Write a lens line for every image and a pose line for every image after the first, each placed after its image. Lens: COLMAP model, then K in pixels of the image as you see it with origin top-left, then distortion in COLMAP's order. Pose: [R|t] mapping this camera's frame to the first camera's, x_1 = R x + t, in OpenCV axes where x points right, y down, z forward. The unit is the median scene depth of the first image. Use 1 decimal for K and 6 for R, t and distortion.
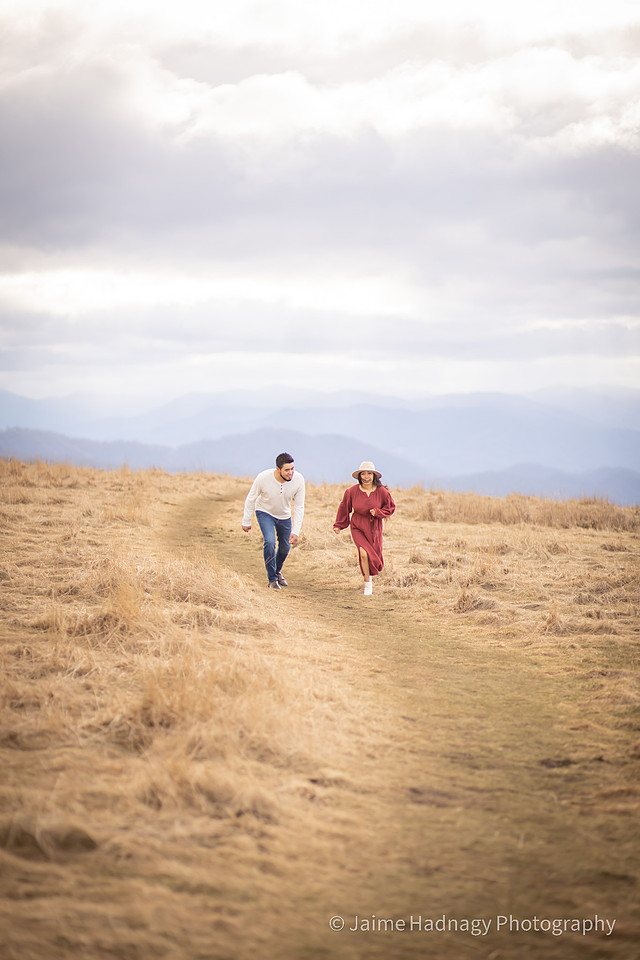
lens RADIAL K [[2326.2, 0, 320.0], [0, 2326.2, 480.0], [0, 0, 1]] dist [-0.042915, -1.976905]
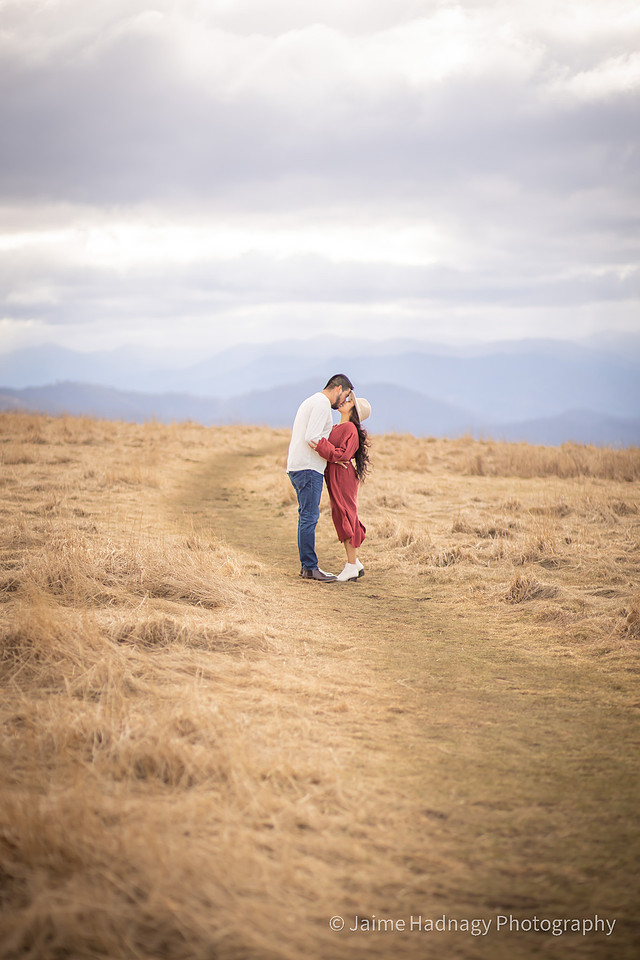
lens RADIAL K [[2326.2, 0, 320.0], [0, 2326.2, 480.0], [0, 0, 1]] dist [-0.042915, -1.976905]
pose [[0.999640, -0.014816, -0.022389, 0.011550], [0.015301, 0.999648, 0.021657, -0.002340], [0.022060, -0.021992, 0.999515, 0.190548]]
